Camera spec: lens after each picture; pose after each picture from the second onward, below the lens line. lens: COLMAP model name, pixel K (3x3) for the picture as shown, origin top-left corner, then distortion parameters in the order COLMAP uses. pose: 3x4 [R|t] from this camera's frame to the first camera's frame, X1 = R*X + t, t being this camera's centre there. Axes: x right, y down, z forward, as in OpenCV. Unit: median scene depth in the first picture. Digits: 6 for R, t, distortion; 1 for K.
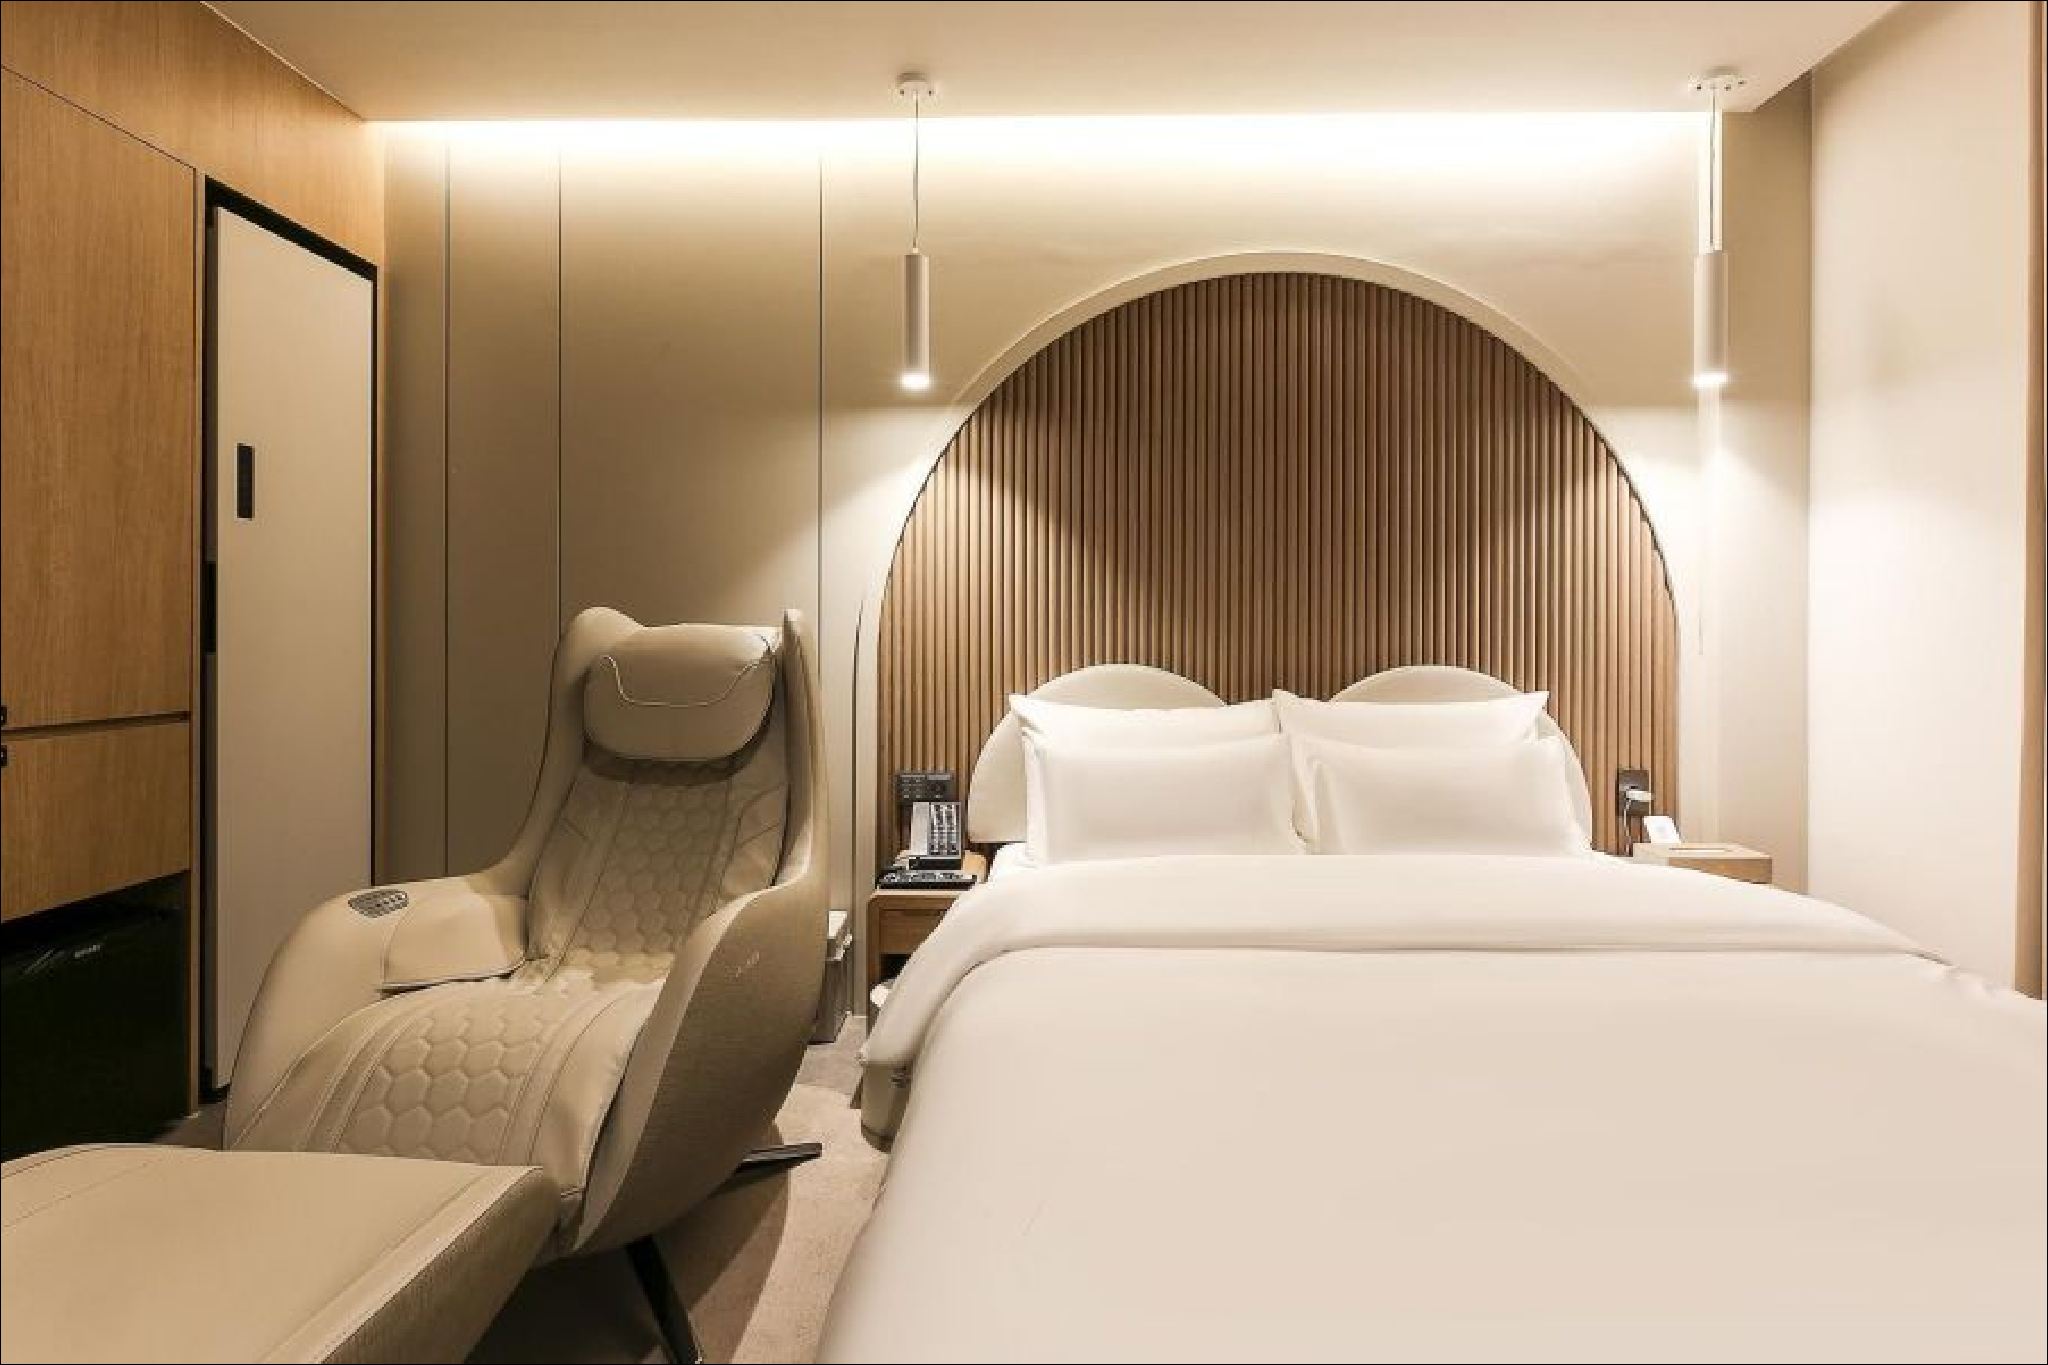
lens RADIAL K [[917.8, 0, 1027.7], [0, 917.8, 626.4], [0, 0, 1]] dist [0.003050, -0.000326]
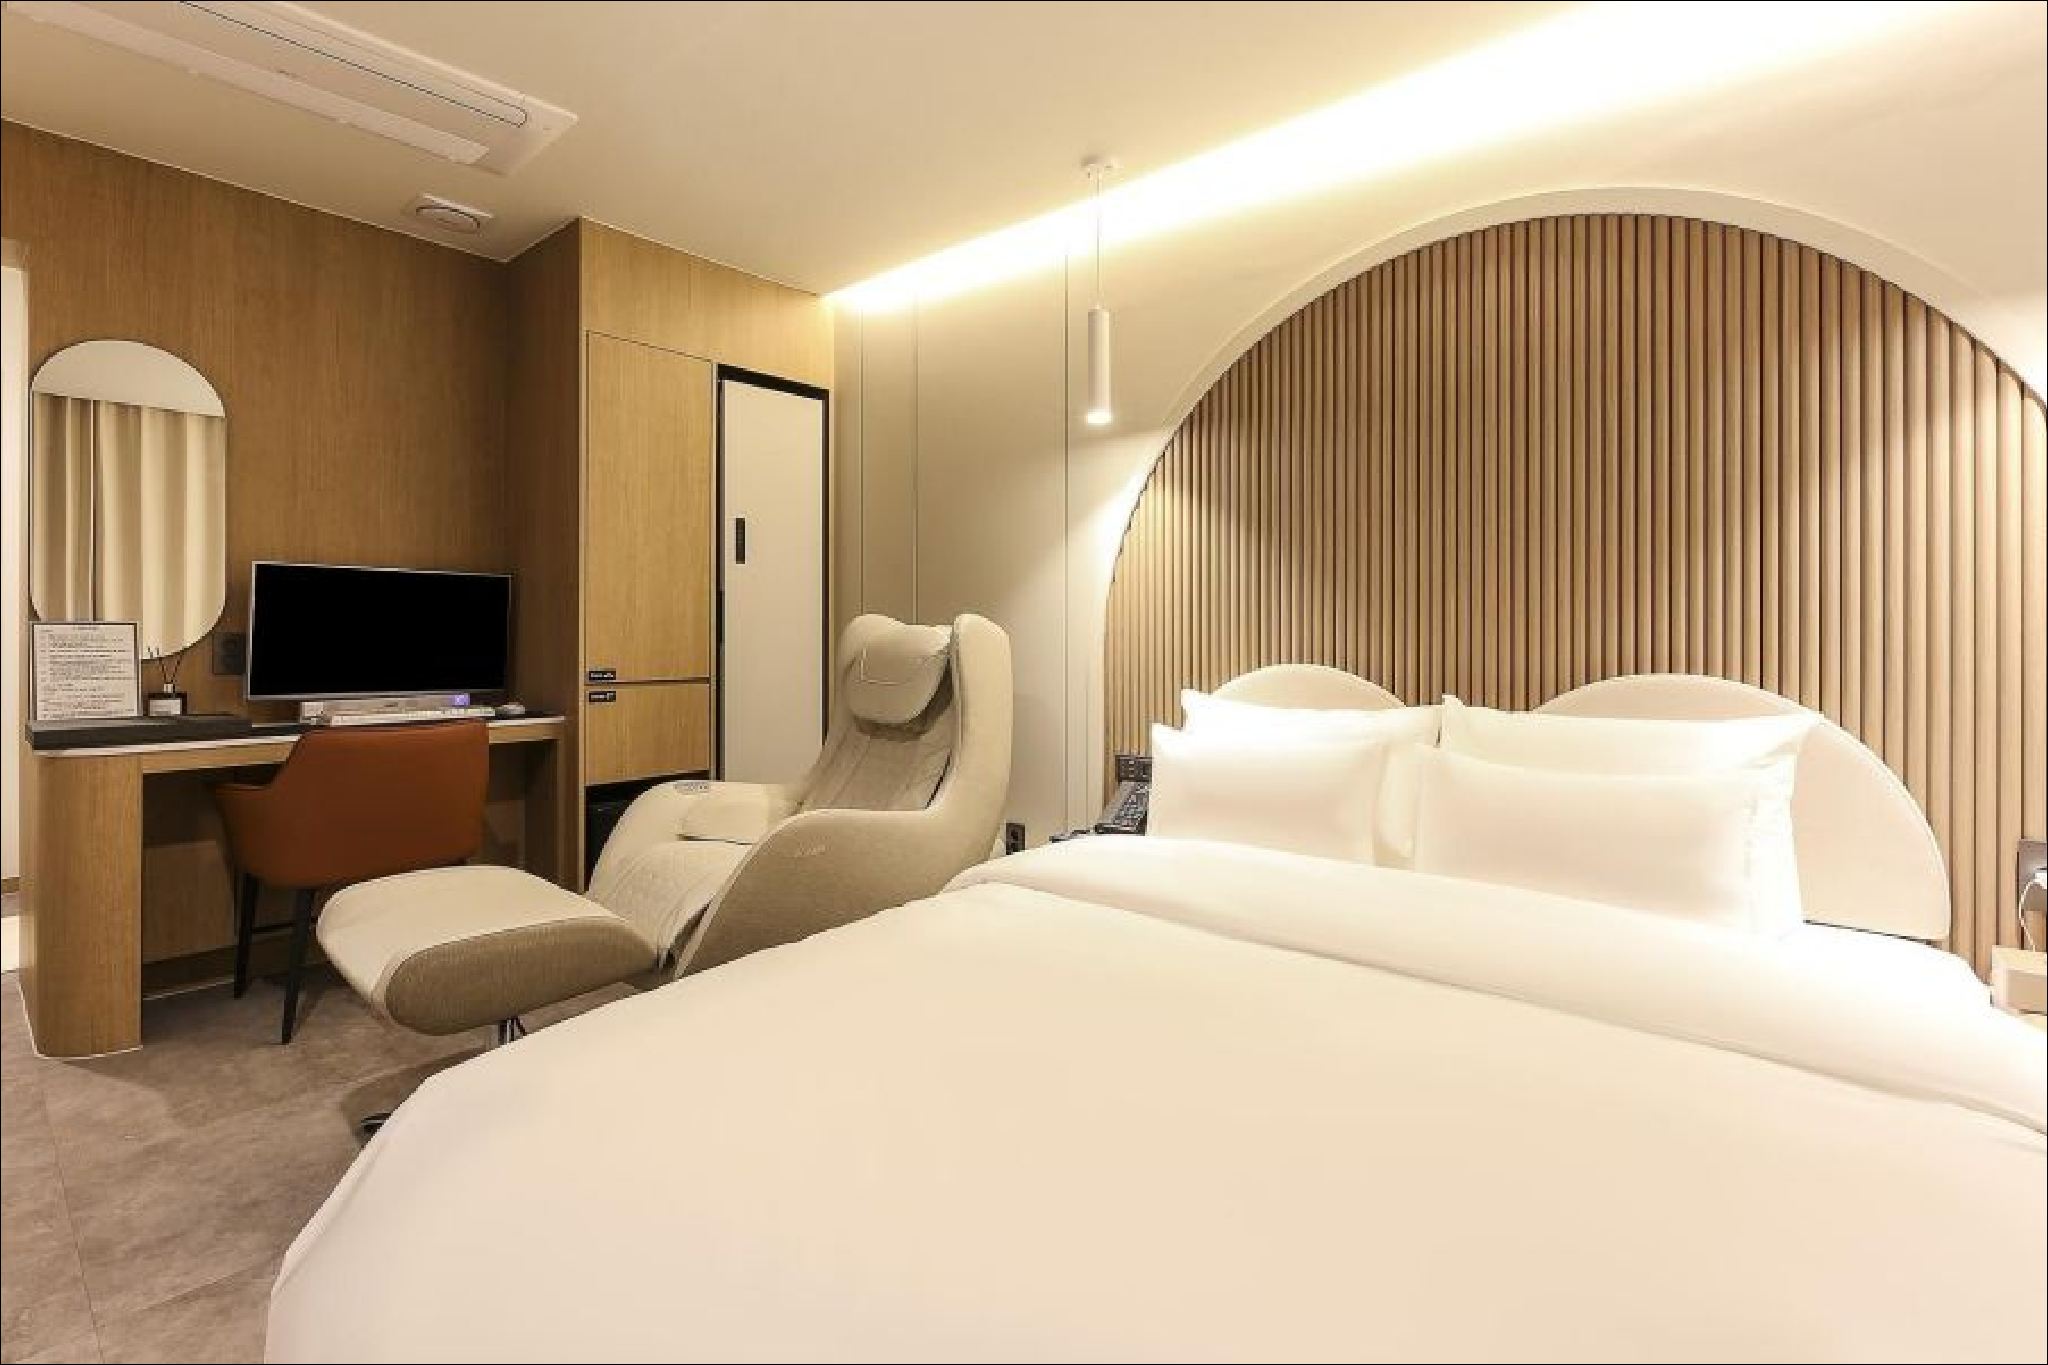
lens RADIAL K [[917.8, 0, 1027.7], [0, 917.8, 626.4], [0, 0, 1]] dist [0.003050, -0.000326]
pose [[0.780791, -0.004487, -0.624776, 0.507485], [-0.001310, 0.999960, -0.008818, 0.009266], [0.624791, 0.007704, 0.780754, 0.031971]]
